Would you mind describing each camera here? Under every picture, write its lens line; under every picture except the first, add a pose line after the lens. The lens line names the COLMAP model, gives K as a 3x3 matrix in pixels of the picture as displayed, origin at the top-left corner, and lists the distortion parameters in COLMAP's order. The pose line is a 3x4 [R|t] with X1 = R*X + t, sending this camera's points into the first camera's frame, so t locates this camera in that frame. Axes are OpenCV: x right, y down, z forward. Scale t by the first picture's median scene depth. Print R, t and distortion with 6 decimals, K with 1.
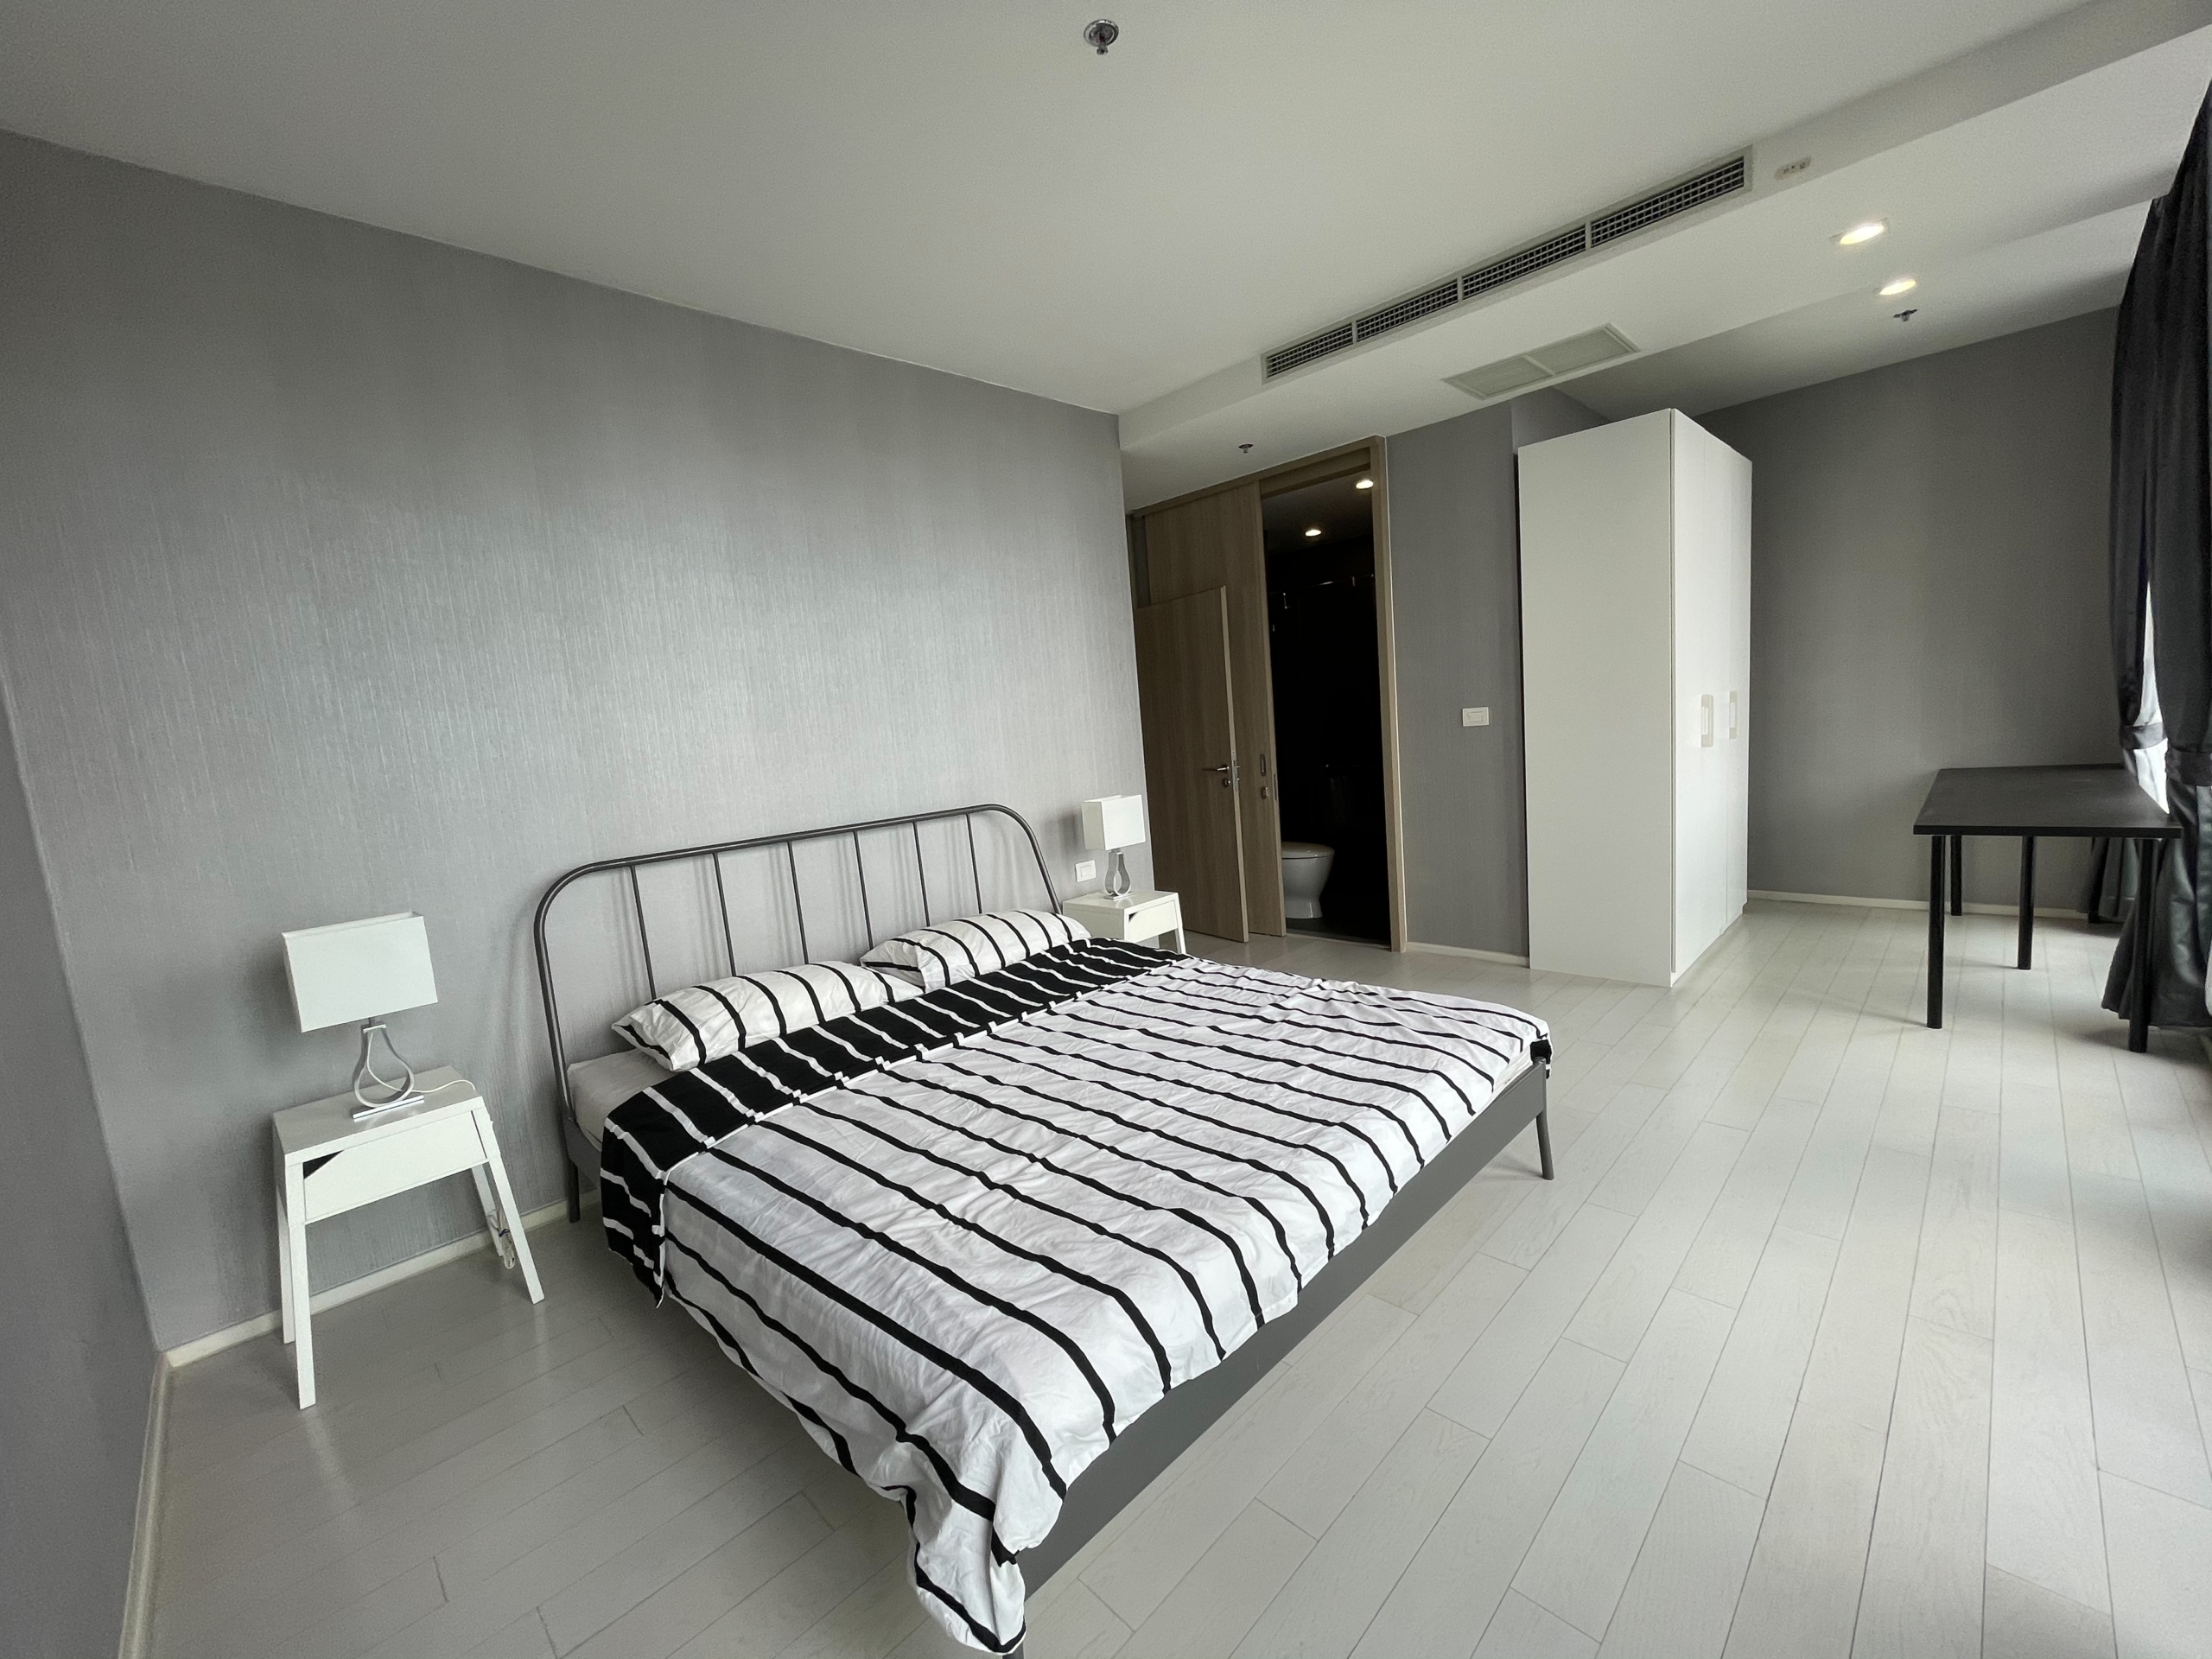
lens RADIAL K [[898.3, 0, 1095.8], [0, 898.3, 835.8], [0, 0, 1]] dist [-0.005850, 0.001525]
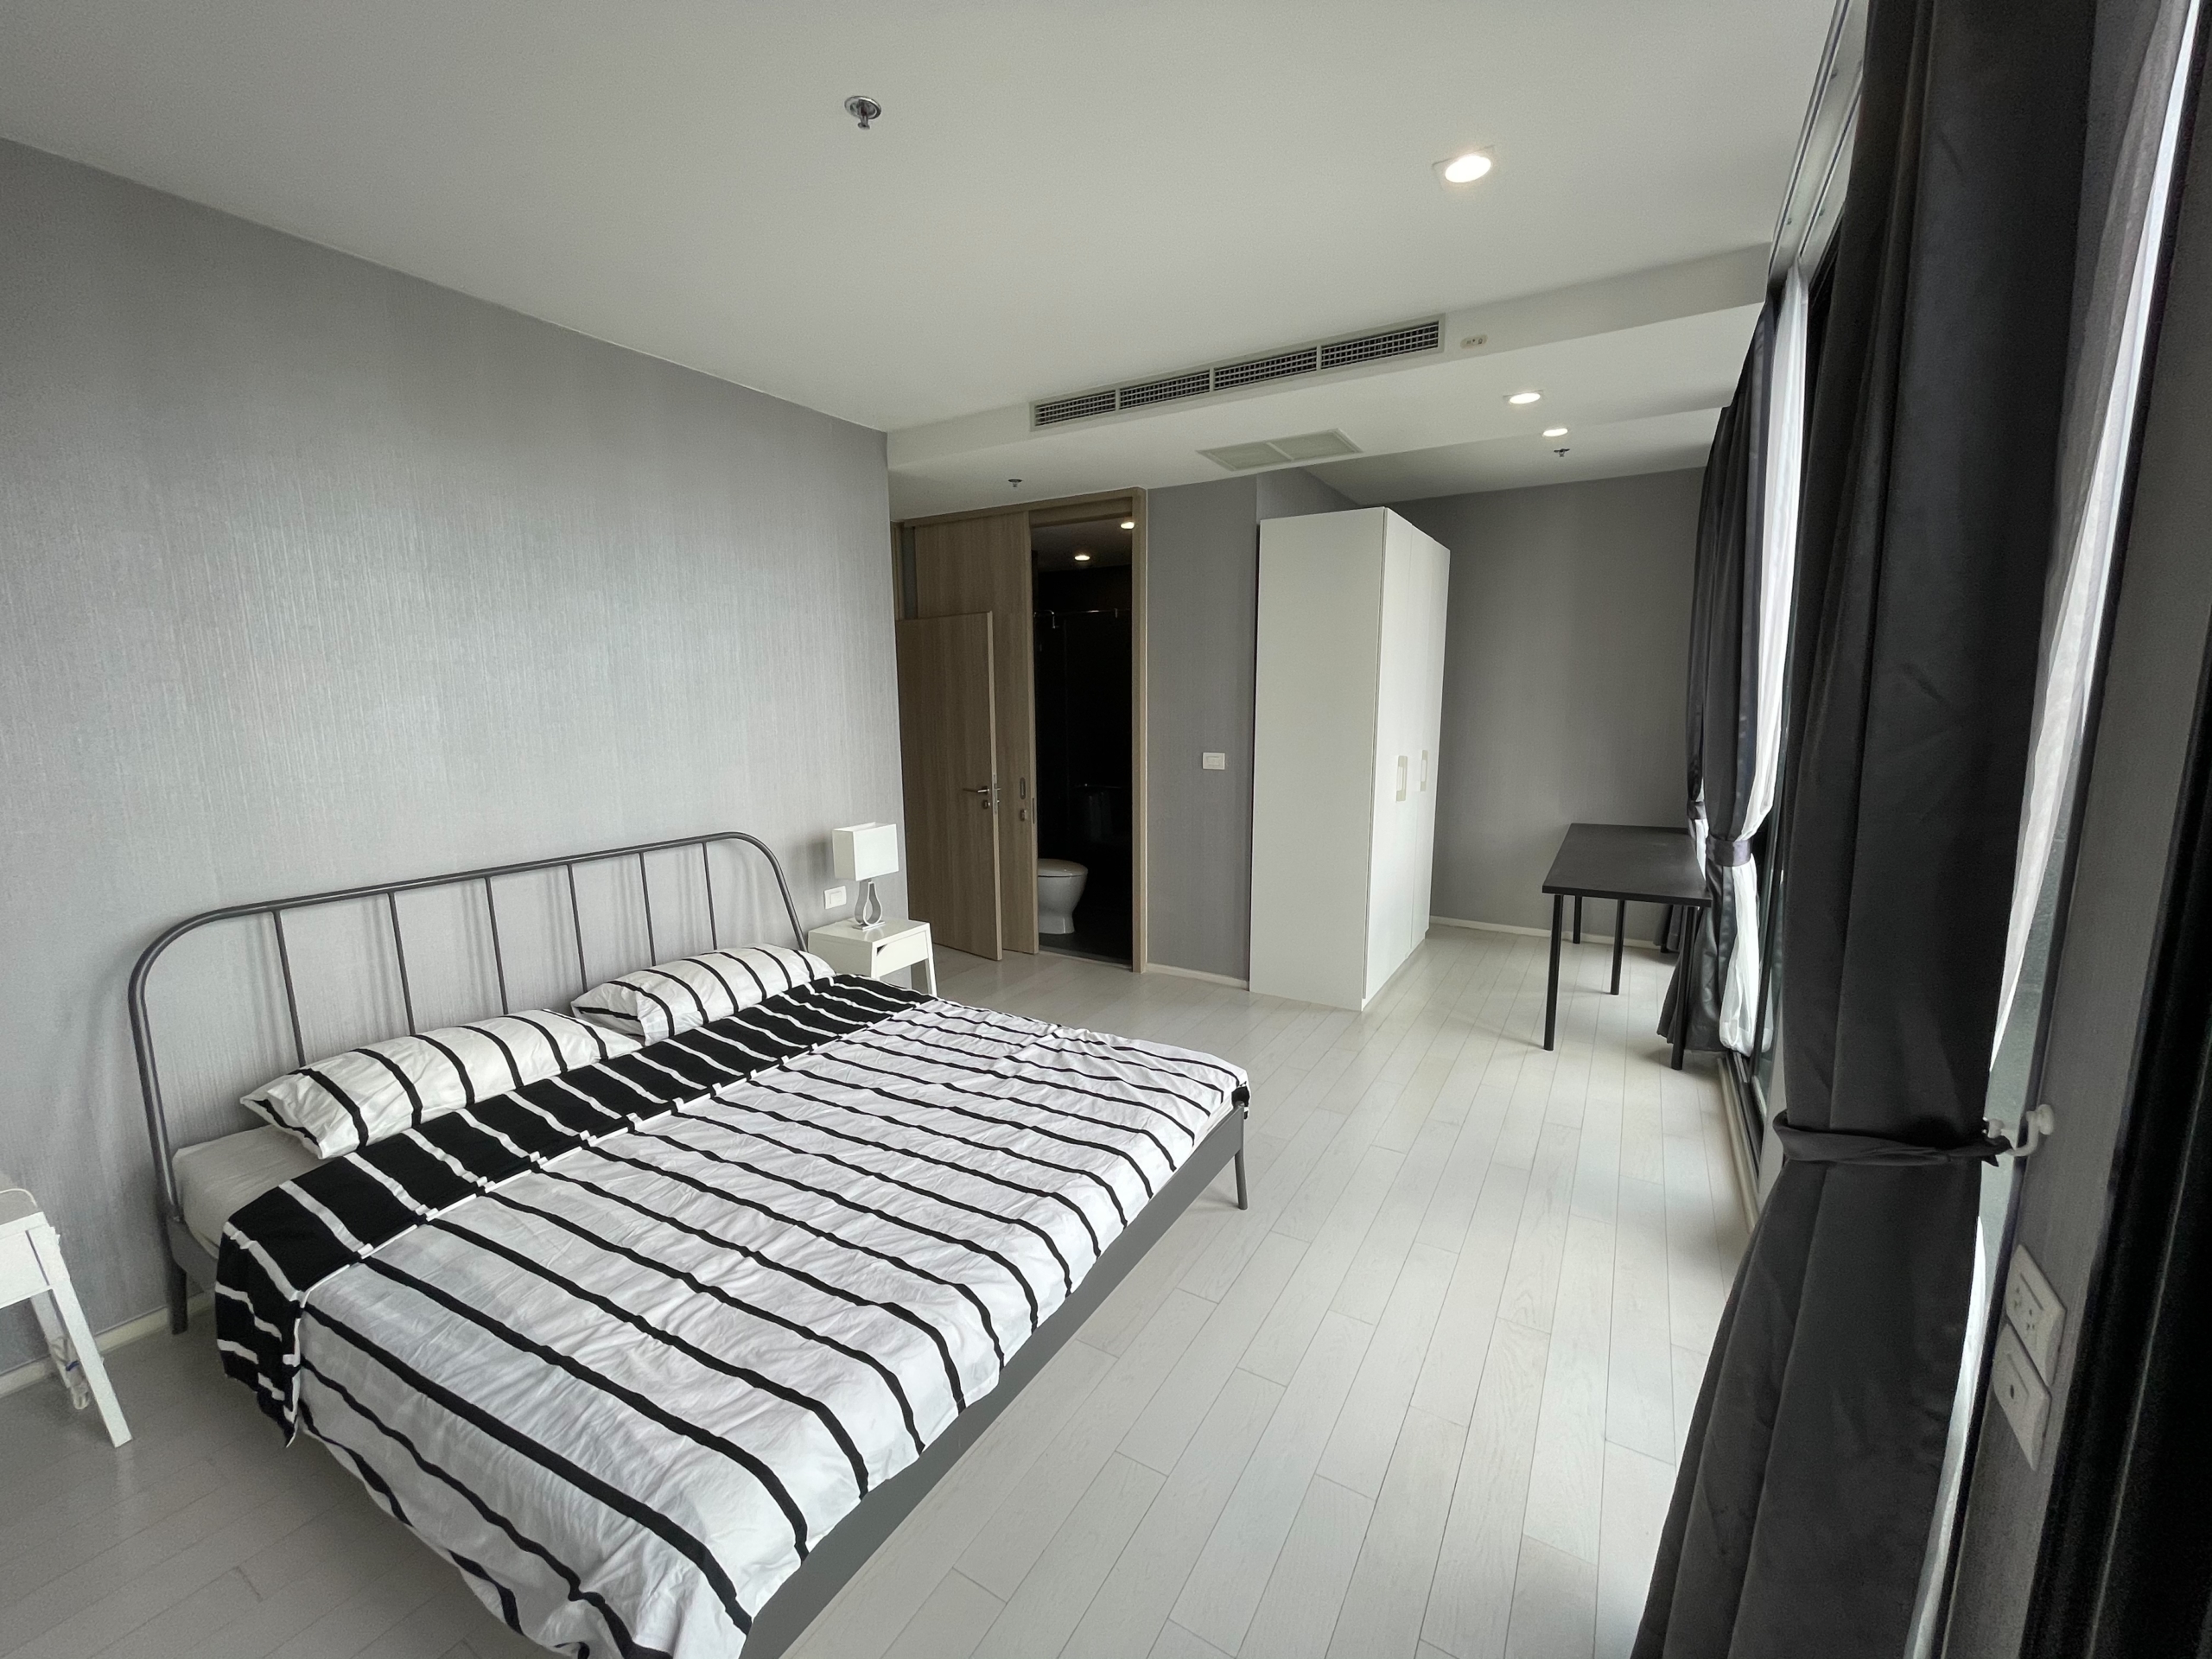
lens RADIAL K [[898.3, 0, 1102.3], [0, 898.3, 836.1], [0, 0, 1]] dist [-0.005850, 0.001525]
pose [[0.965686, 0.036633, 0.257117, 0.024023], [-0.041854, 0.999013, 0.014862, -0.081269], [-0.256319, -0.025113, 0.966266, -0.027265]]
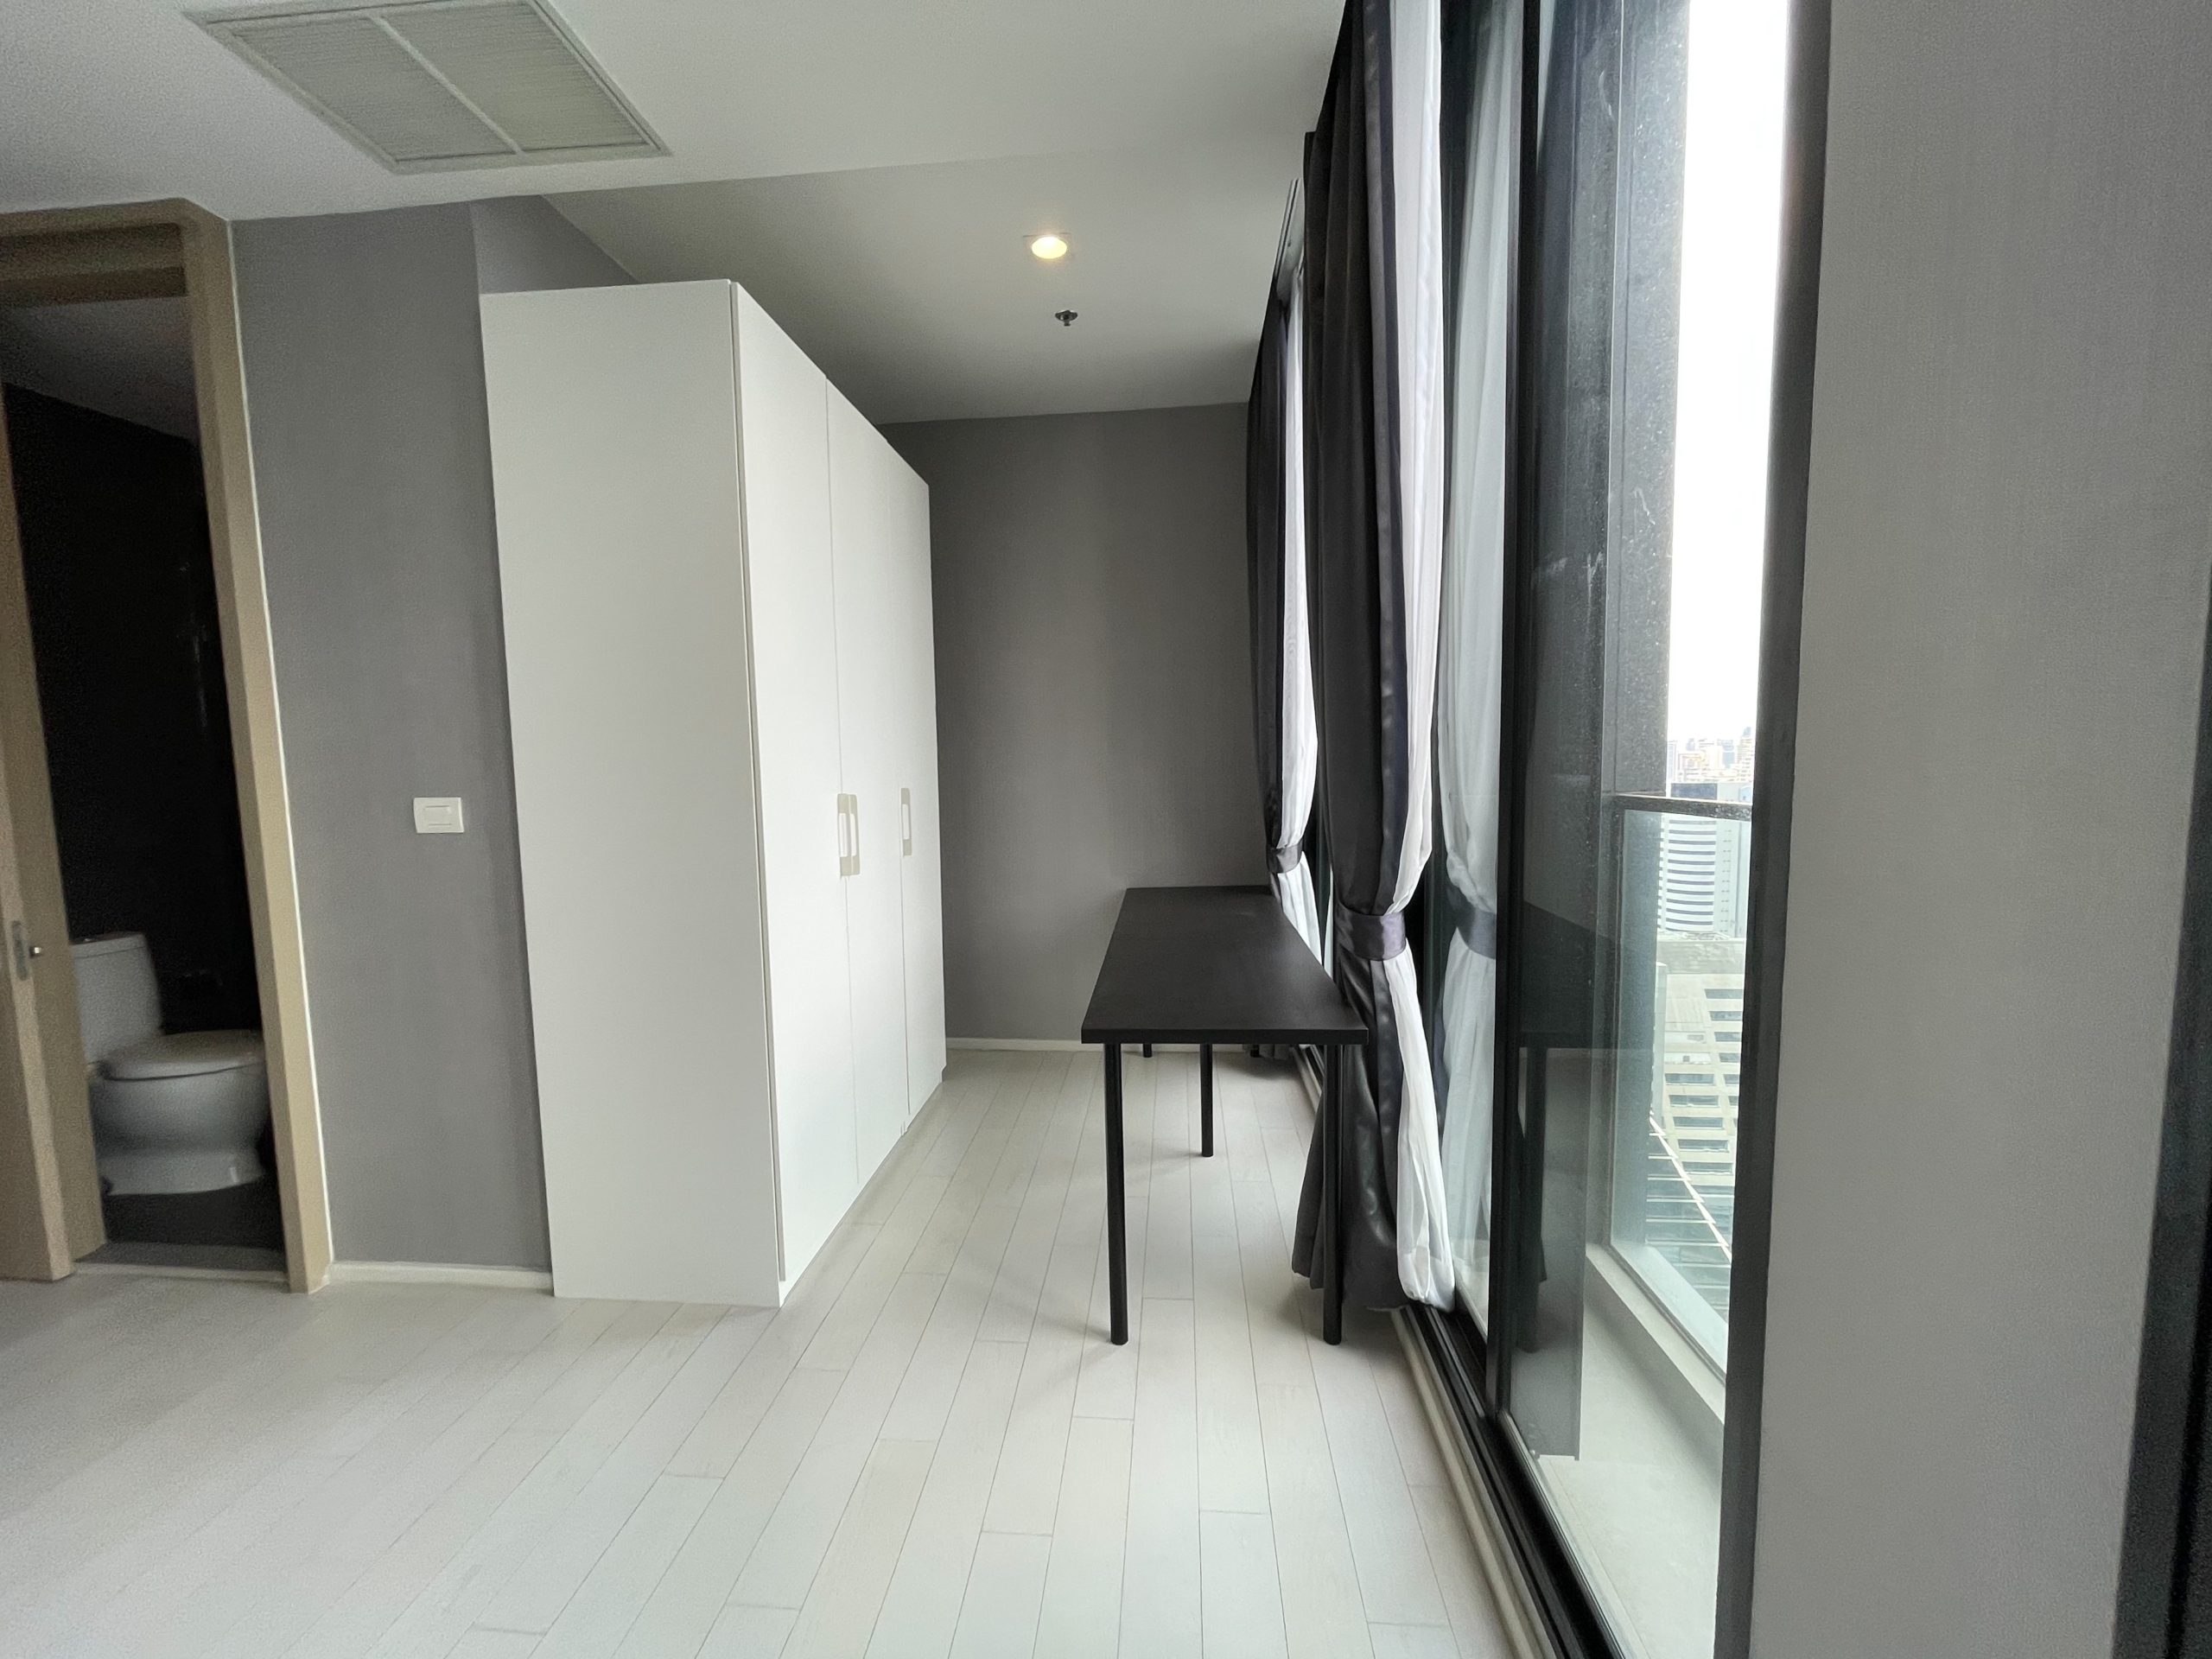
lens RADIAL K [[898.3, 0, 1104.6], [0, 898.3, 843.4], [0, 0, 1]] dist [-0.005850, 0.001525]
pose [[0.757844, 0.008156, 0.652385, 0.597456], [0.035493, 0.997926, -0.053706, -0.120169], [-0.651470, 0.063856, 0.755983, 0.588973]]
